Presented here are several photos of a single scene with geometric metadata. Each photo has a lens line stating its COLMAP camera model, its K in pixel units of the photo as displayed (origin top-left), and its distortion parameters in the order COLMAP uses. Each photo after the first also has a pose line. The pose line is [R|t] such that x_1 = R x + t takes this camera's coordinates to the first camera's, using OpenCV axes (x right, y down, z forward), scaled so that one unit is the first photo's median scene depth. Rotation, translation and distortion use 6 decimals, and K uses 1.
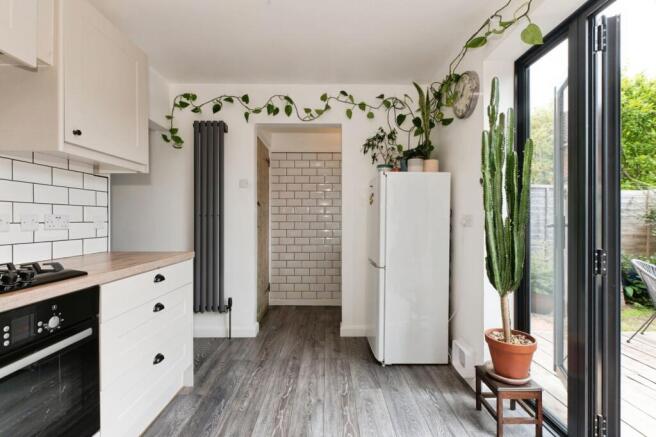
lens RADIAL K [[287.8, 0, 330.5], [0, 287.8, 218.0], [0, 0, 1]] dist [0.000671, 0.000441]
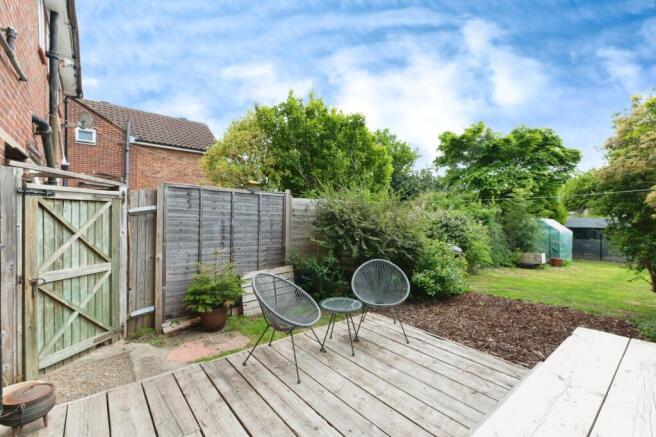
lens RADIAL K [[287.8, 0, 329.5], [0, 287.8, 217.4], [0, 0, 1]] dist [0.000671, 0.000441]
pose [[0.782683, 0.001524, 0.622419, 0.413071], [-0.005801, 0.999971, 0.004847, -0.027868], [-0.622394, -0.007404, 0.782669, 0.063120]]
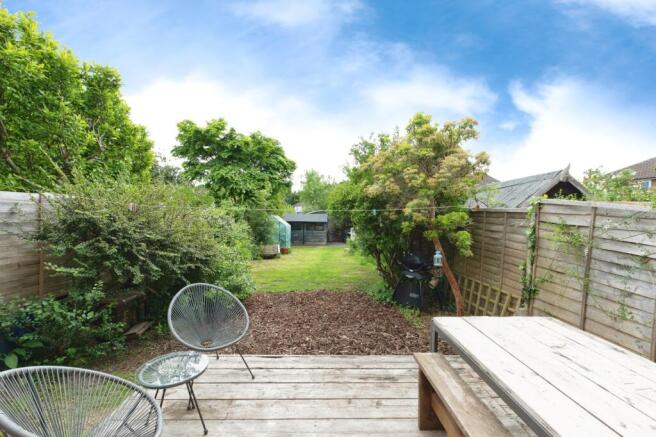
lens RADIAL K [[287.8, 0, 328.6], [0, 287.8, 222.8], [0, 0, 1]] dist [0.000671, 0.000441]
pose [[-0.016498, -0.039959, 0.999065, 0.418038], [-0.013265, 0.999122, 0.039742, -0.062986], [-0.999776, -0.012597, -0.017014, 0.339069]]
